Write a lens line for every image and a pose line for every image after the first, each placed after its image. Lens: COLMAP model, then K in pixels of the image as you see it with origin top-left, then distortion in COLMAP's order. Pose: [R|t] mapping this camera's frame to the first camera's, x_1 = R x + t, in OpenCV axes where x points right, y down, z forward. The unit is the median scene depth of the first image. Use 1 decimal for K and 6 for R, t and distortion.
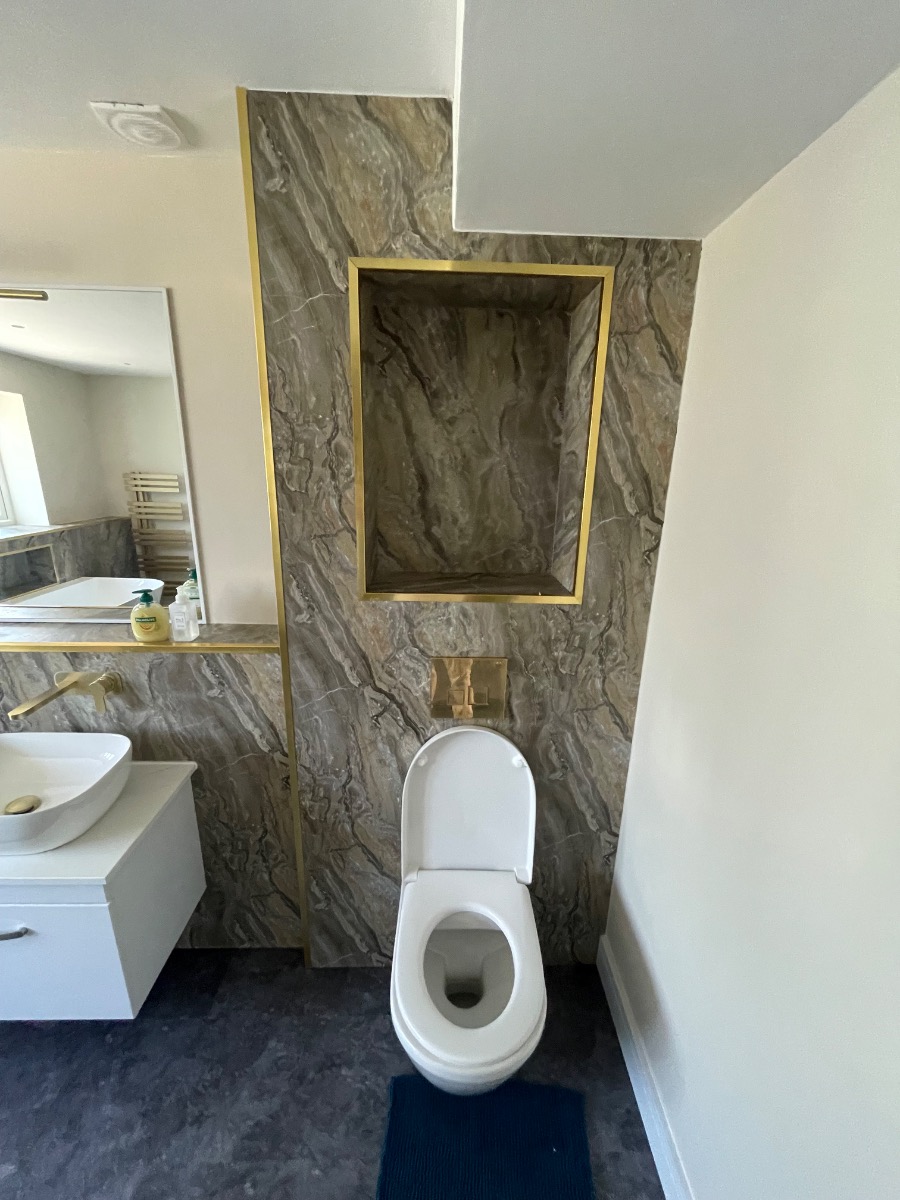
lens RADIAL K [[484.1, 0, 452.9], [0, 484.1, 599.0], [0, 0, 1]] dist [-0.002290, -0.000474]
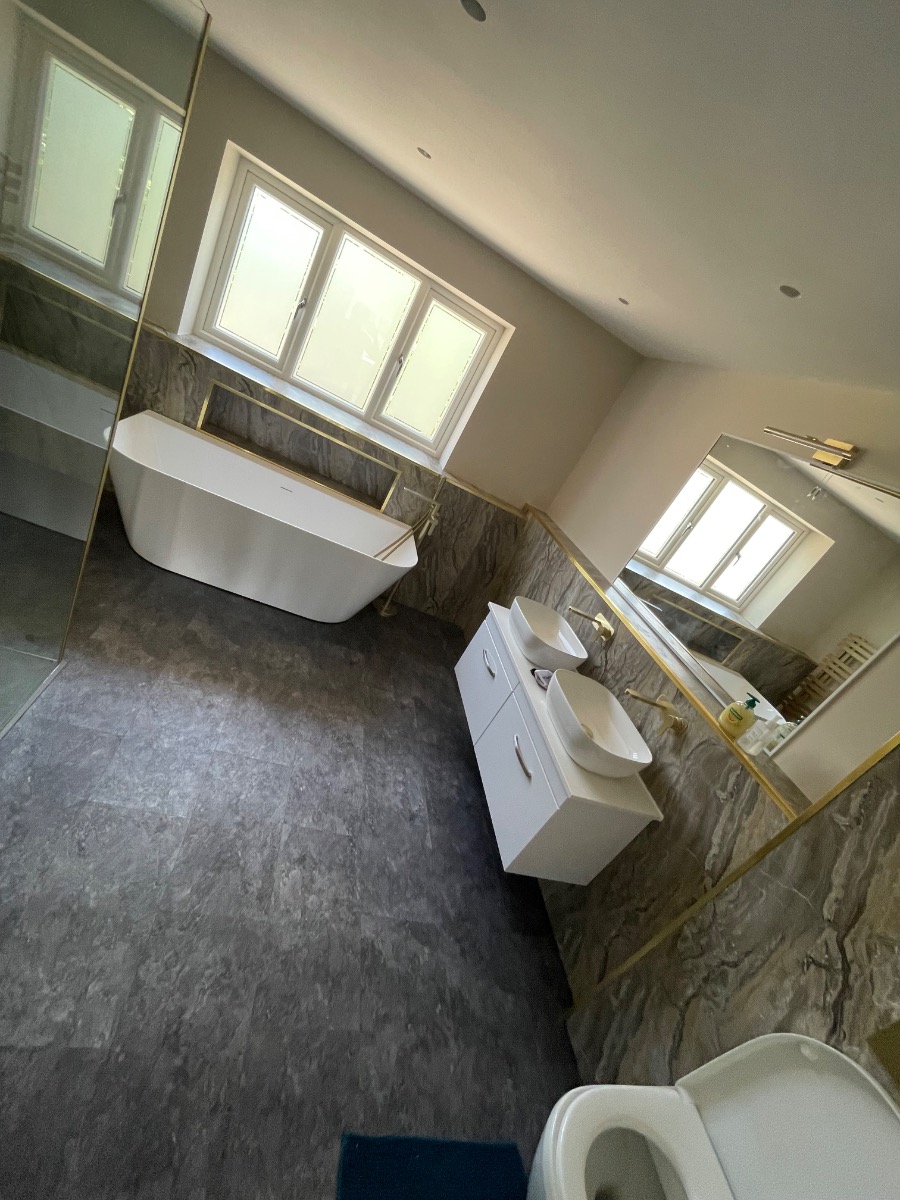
lens RADIAL K [[484.1, 0, 452.9], [0, 484.1, 599.0], [0, 0, 1]] dist [-0.002290, -0.000474]
pose [[0.131822, 0.467163, -0.874289, 0.204051], [-0.689594, 0.676807, 0.257667, 0.024311], [0.712097, 0.568939, 0.411371, -0.180271]]
